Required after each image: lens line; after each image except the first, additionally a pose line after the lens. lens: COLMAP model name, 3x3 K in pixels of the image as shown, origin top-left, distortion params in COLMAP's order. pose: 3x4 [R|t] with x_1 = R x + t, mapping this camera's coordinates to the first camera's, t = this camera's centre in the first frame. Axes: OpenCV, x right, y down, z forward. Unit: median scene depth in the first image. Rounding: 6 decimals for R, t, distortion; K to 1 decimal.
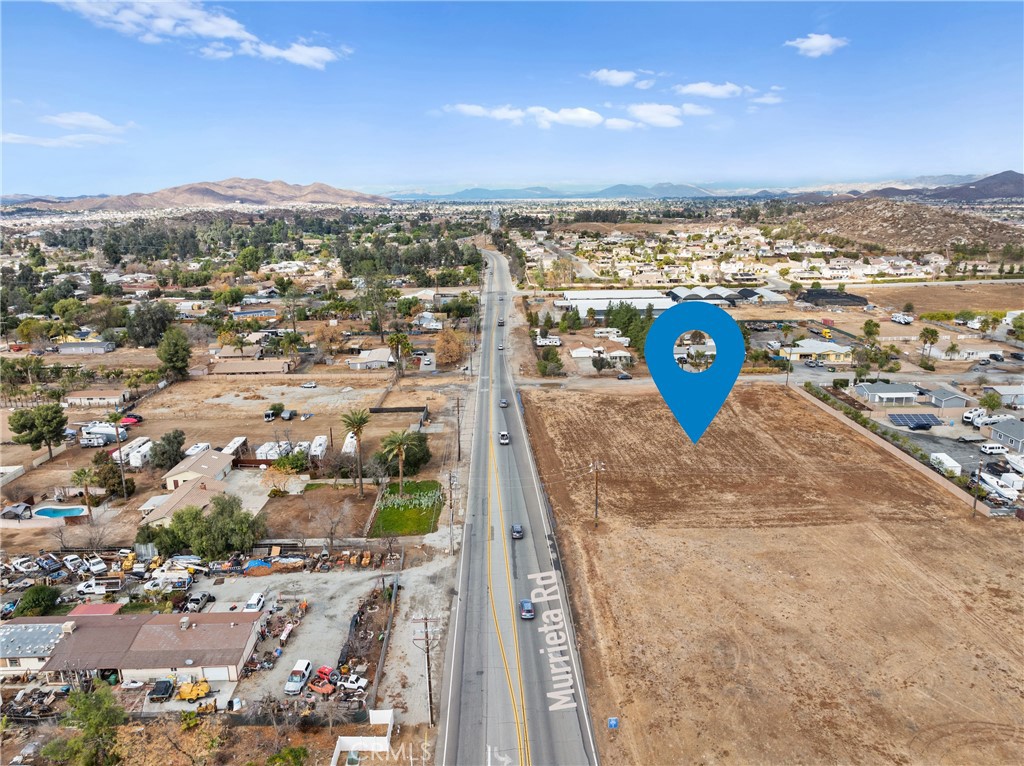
lens RADIAL K [[719.3, 0, 513.3], [0, 719.3, 378.3], [0, 0, 1]] dist [-0.038976, 0.002248]
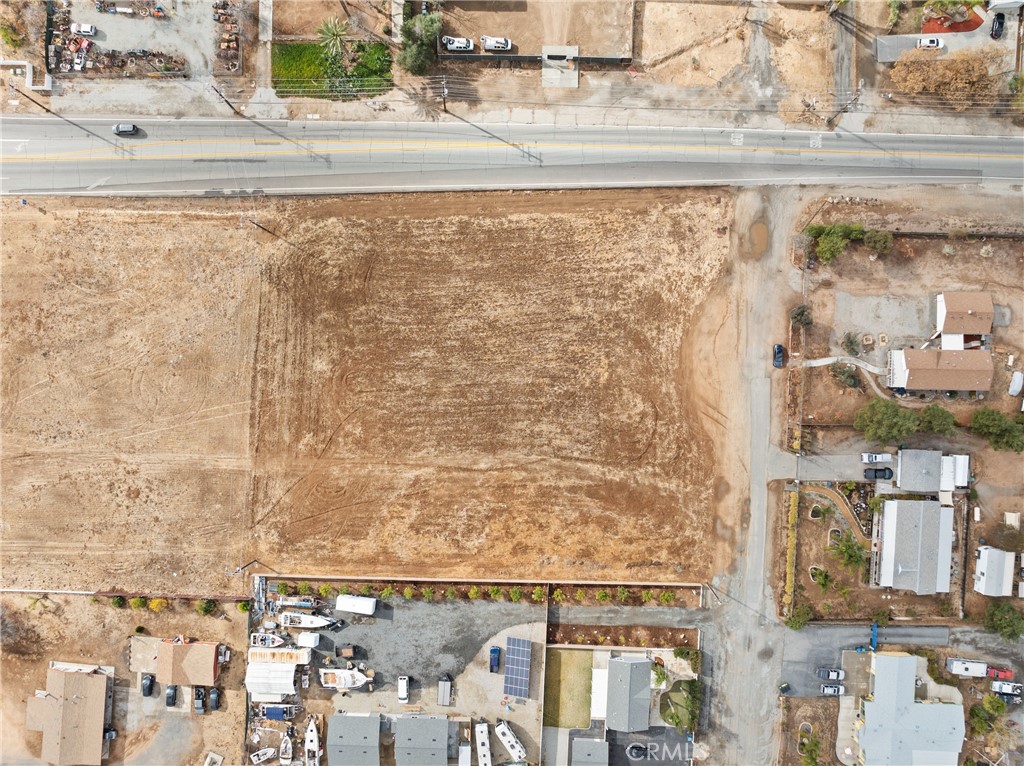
lens RADIAL K [[719.3, 0, 515.3], [0, 719.3, 378.7], [0, 0, 1]] dist [-0.038976, 0.002248]
pose [[-0.045317, 0.998772, 0.020036, 0.202964], [-0.240180, -0.030362, 0.970253, -0.664990], [0.969670, 0.039157, 0.241261, 0.724413]]
